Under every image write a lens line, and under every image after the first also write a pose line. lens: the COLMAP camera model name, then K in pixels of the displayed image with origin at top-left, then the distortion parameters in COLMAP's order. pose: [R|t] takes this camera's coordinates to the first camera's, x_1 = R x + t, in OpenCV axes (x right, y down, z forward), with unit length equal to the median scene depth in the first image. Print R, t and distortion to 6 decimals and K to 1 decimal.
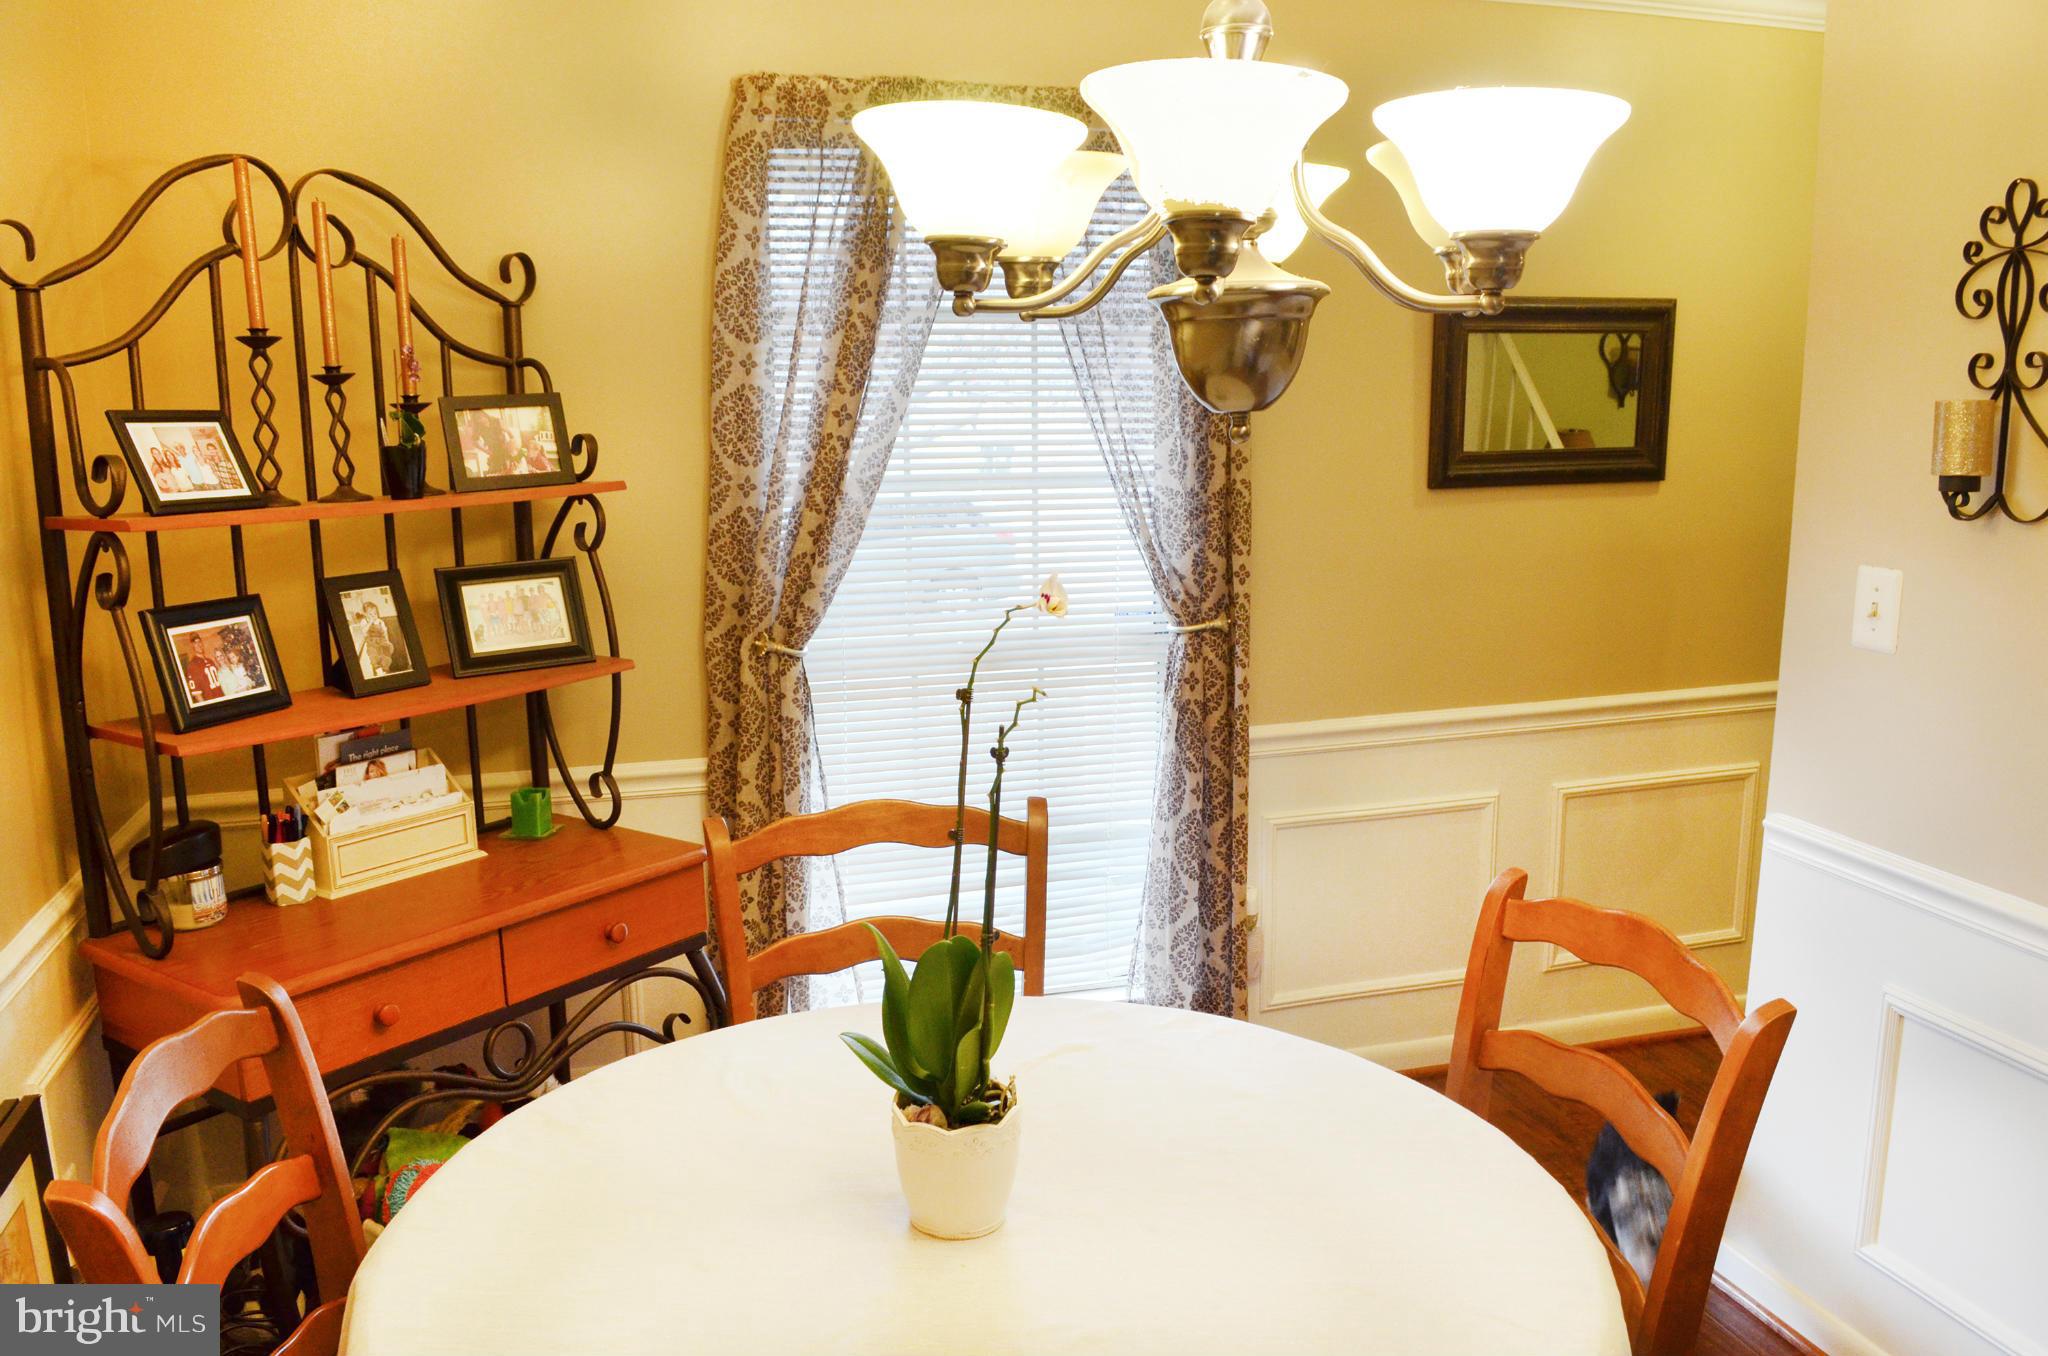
lens RADIAL K [[1586.9, 0, 1009.8], [0, 1586.9, 695.6], [0, 0, 1]] dist [-0.081878, 0.005820]
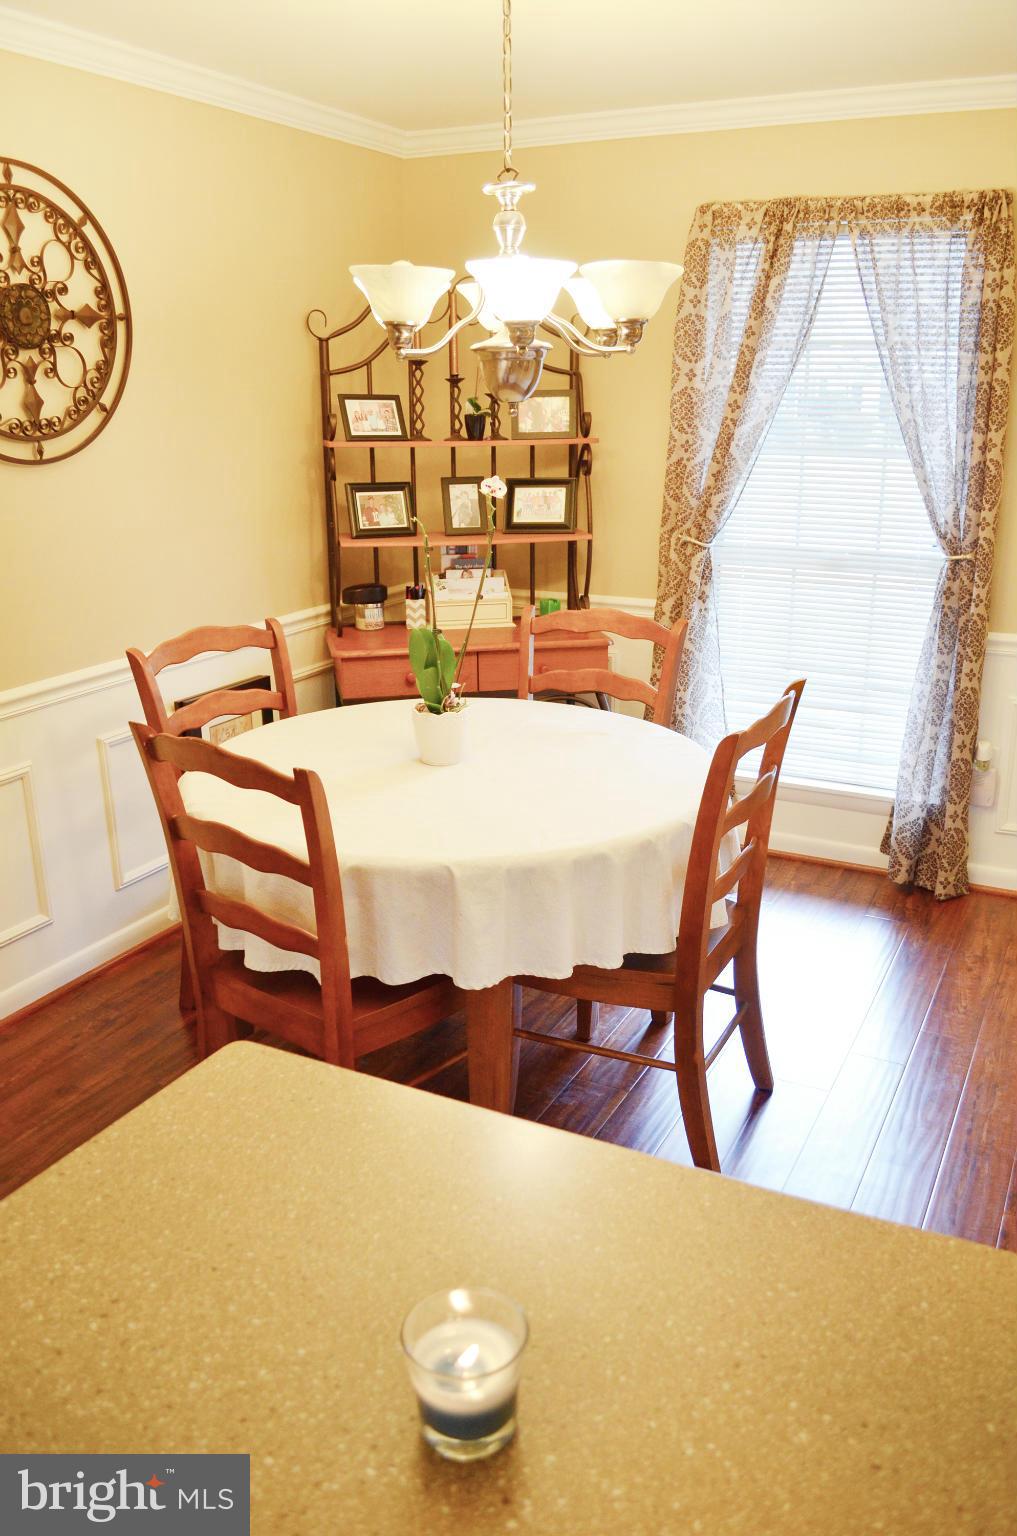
lens RADIAL K [[1190.2, 0, 525.7], [0, 1190.2, 767.7], [0, 0, 1]] dist [-0.081878, 0.005820]
pose [[0.742399, 0.210999, -0.635863, 0.670600], [-0.132157, 0.976584, 0.169762, 0.019302], [0.656793, -0.041997, 0.752900, -0.131741]]
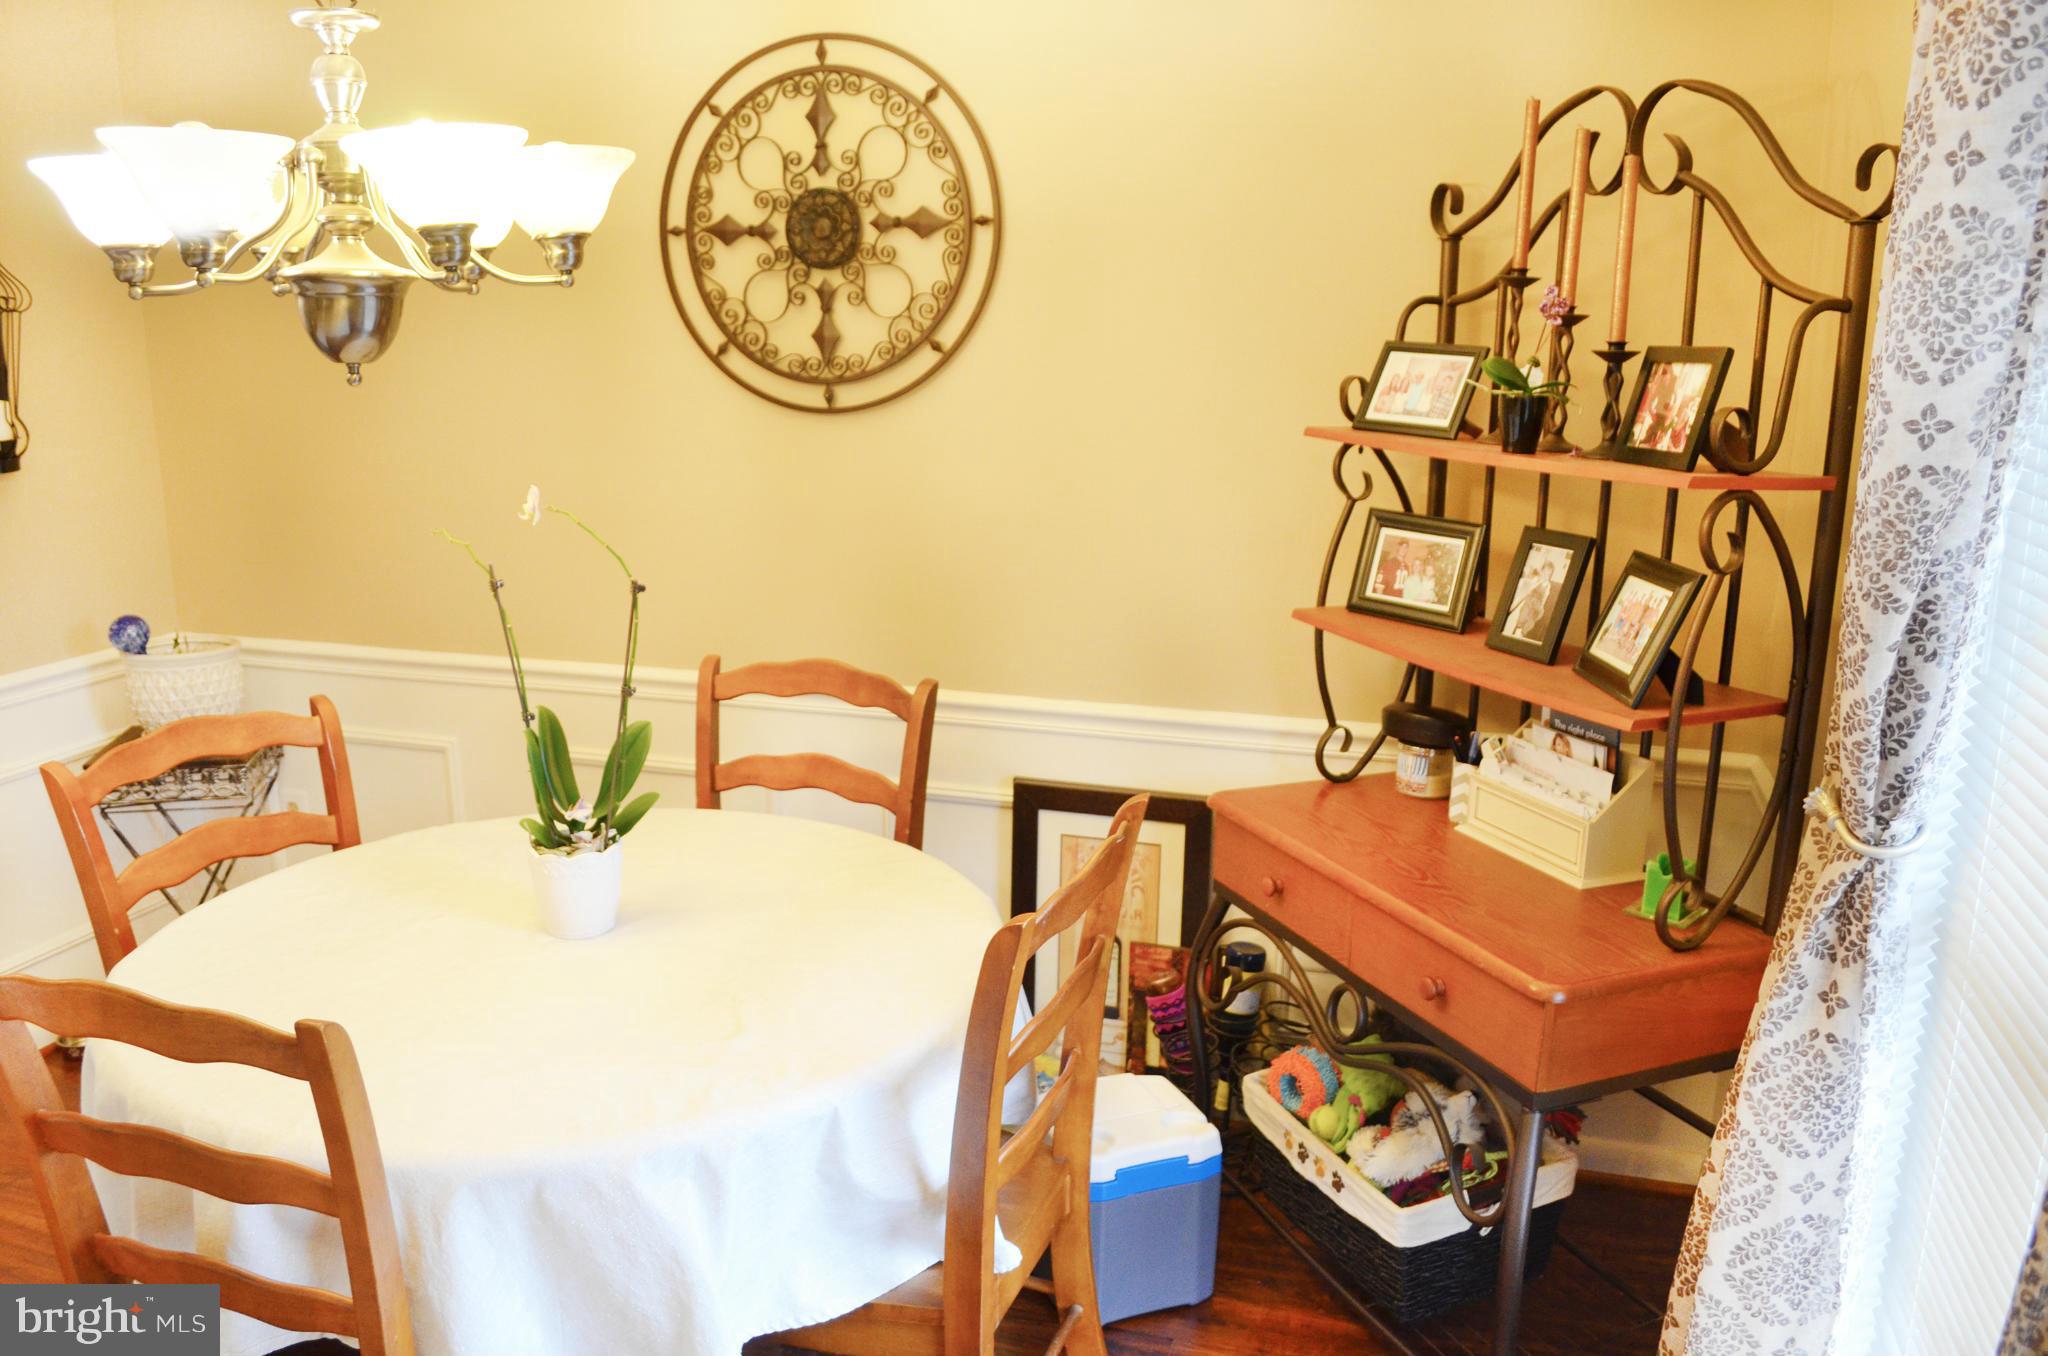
lens RADIAL K [[1586.9, 0, 1009.8], [0, 1586.9, 695.6], [0, 0, 1]] dist [-0.081878, 0.005820]
pose [[-0.538900, 0.205799, -0.816844, 0.502232], [-0.159730, 0.927140, 0.338966, -0.232034], [0.827087, 0.313144, -0.466763, 1.102937]]
